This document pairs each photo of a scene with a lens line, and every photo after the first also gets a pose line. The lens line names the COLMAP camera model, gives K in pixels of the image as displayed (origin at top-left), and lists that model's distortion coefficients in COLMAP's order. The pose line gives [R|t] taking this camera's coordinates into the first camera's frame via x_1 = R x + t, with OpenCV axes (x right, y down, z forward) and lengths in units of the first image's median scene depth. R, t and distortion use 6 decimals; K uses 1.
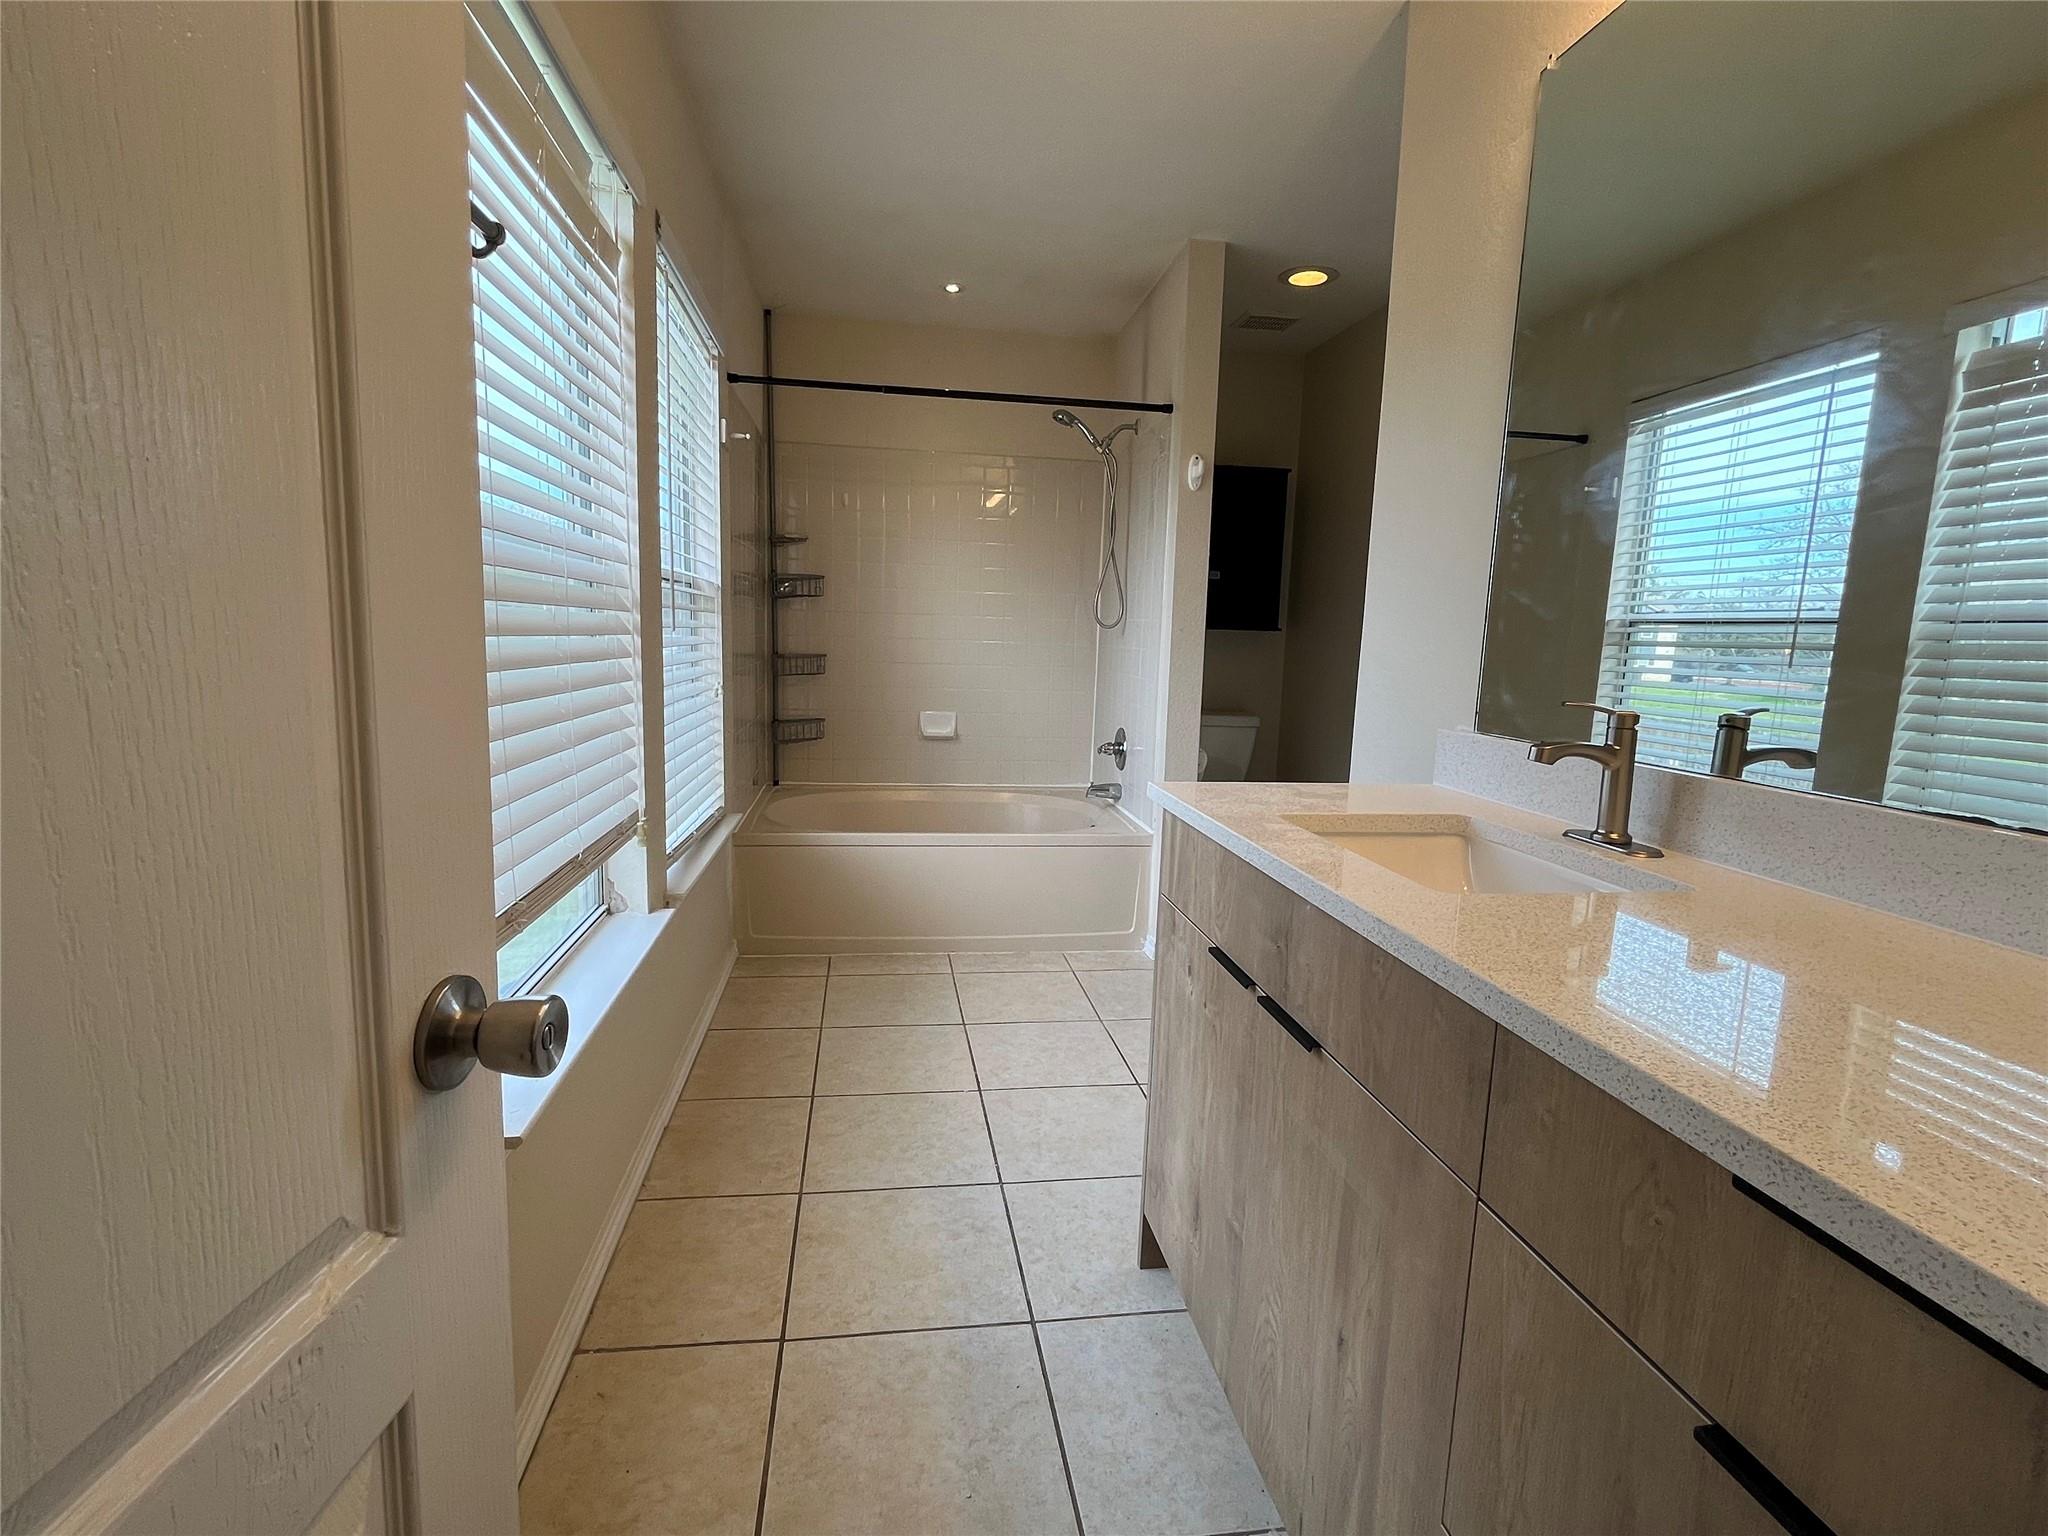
lens RADIAL K [[973.6, 0, 1024.0], [0, 973.6, 768.0], [0, 0, 1]] dist [0.000538, 0.000716]
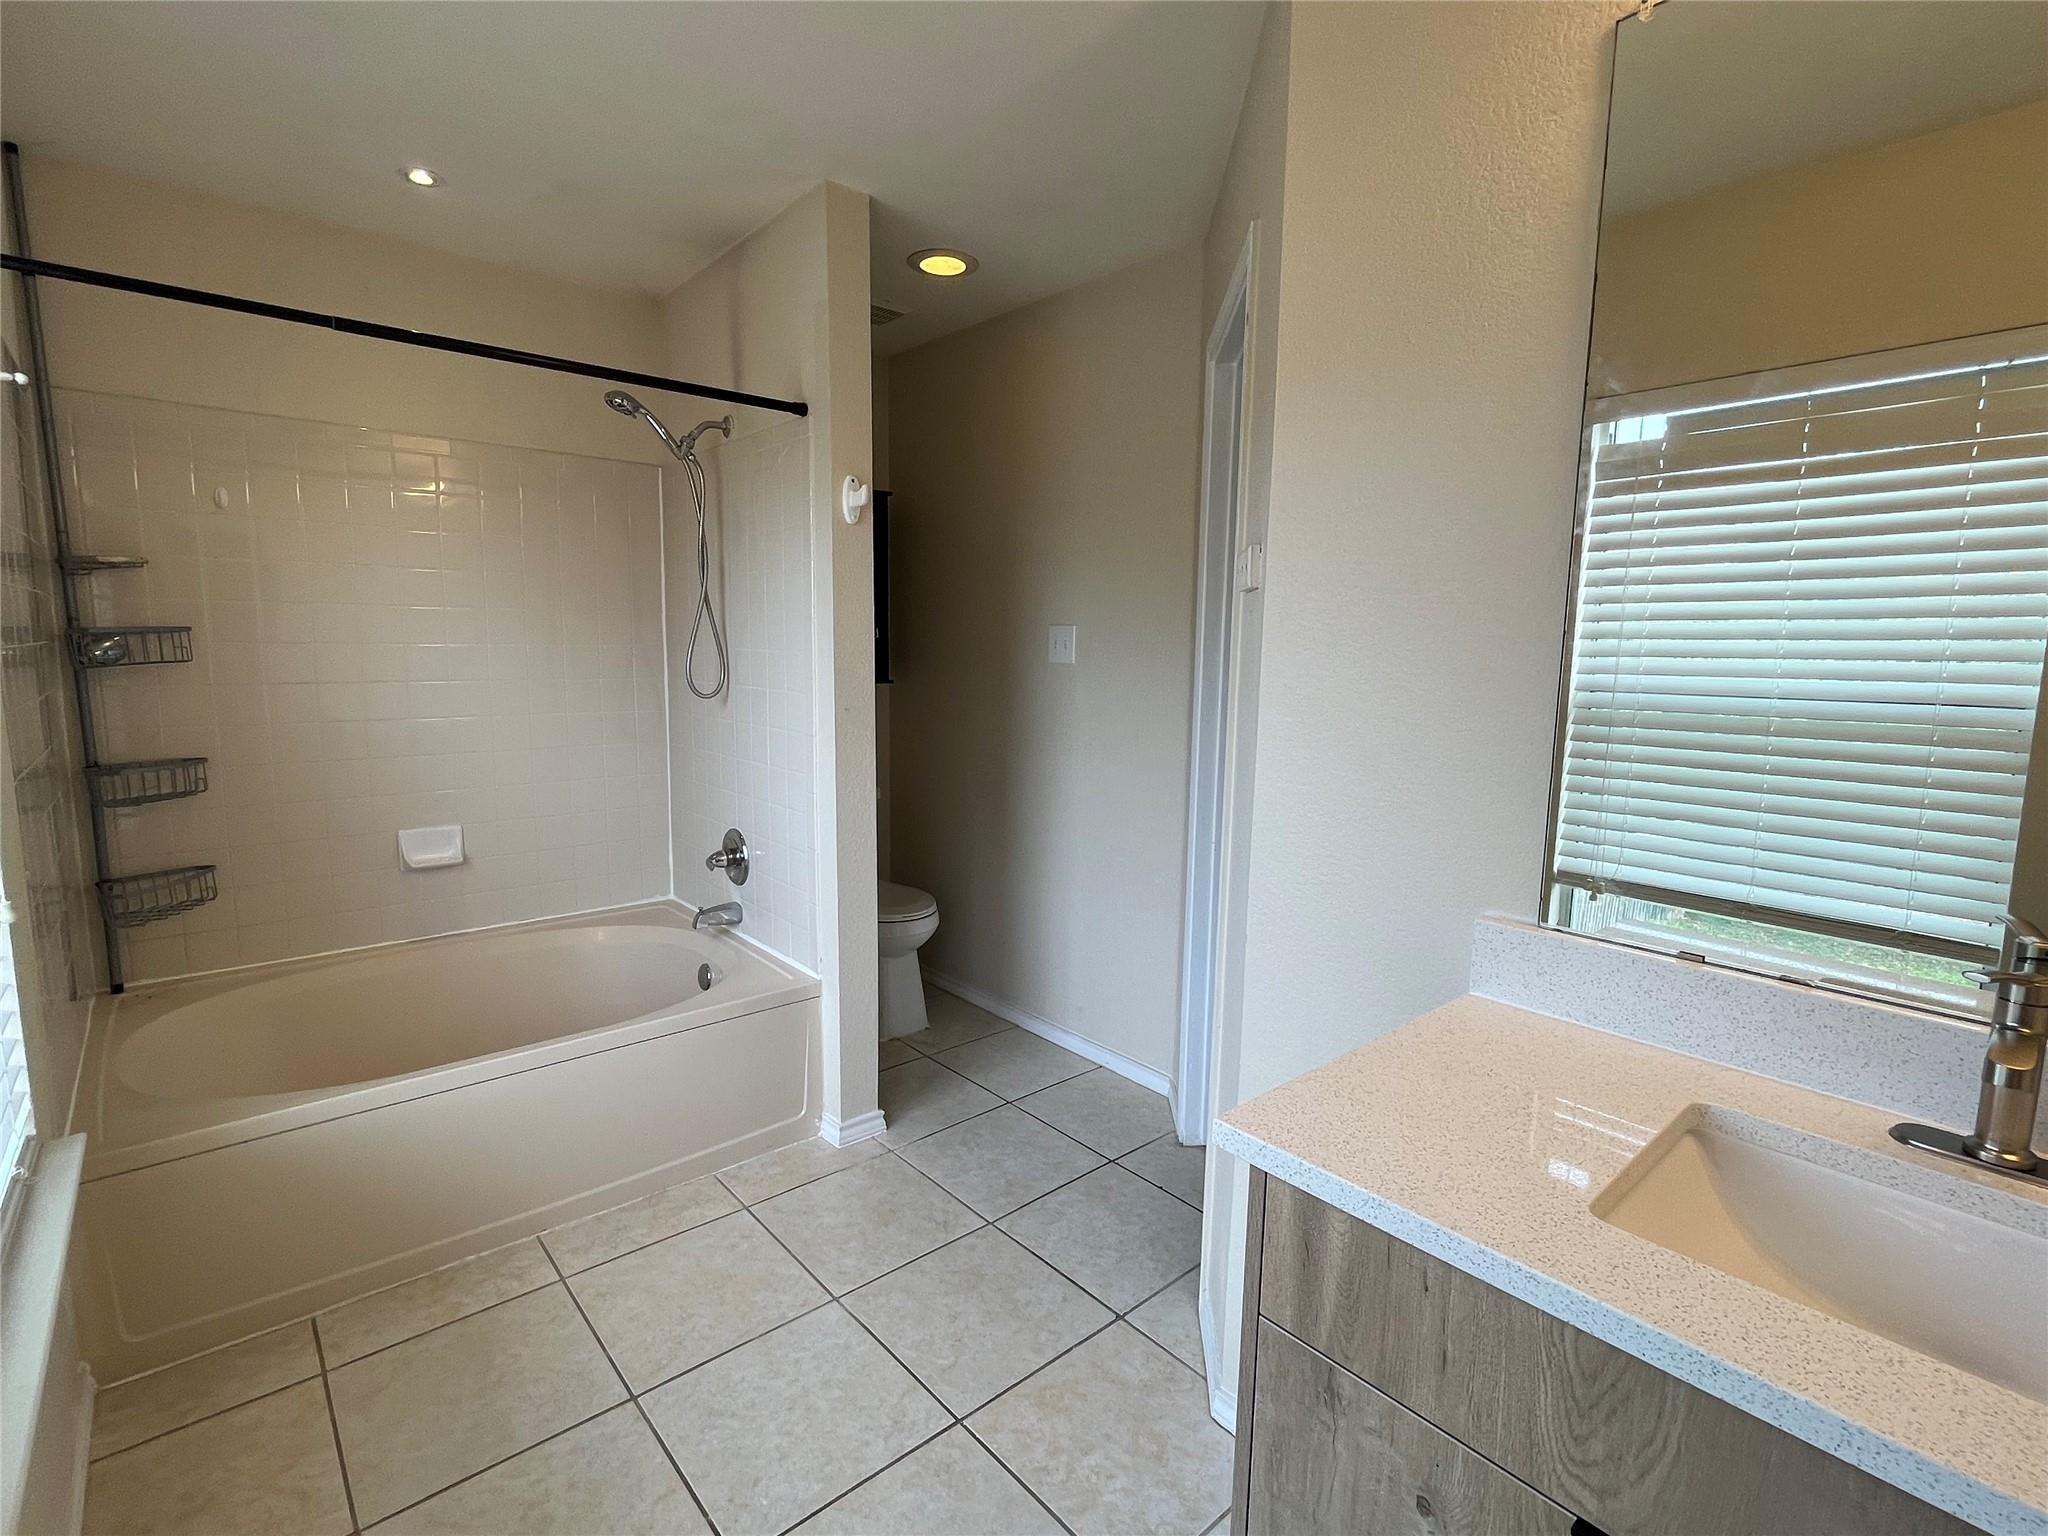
lens RADIAL K [[973.6, 0, 1024.0], [0, 973.6, 768.0], [0, 0, 1]] dist [0.000538, 0.000716]
pose [[0.843812, -0.087761, 0.529414, -0.112065], [0.085880, 0.995906, 0.028211, -0.097067], [-0.529723, 0.021661, 0.847894, 0.269506]]
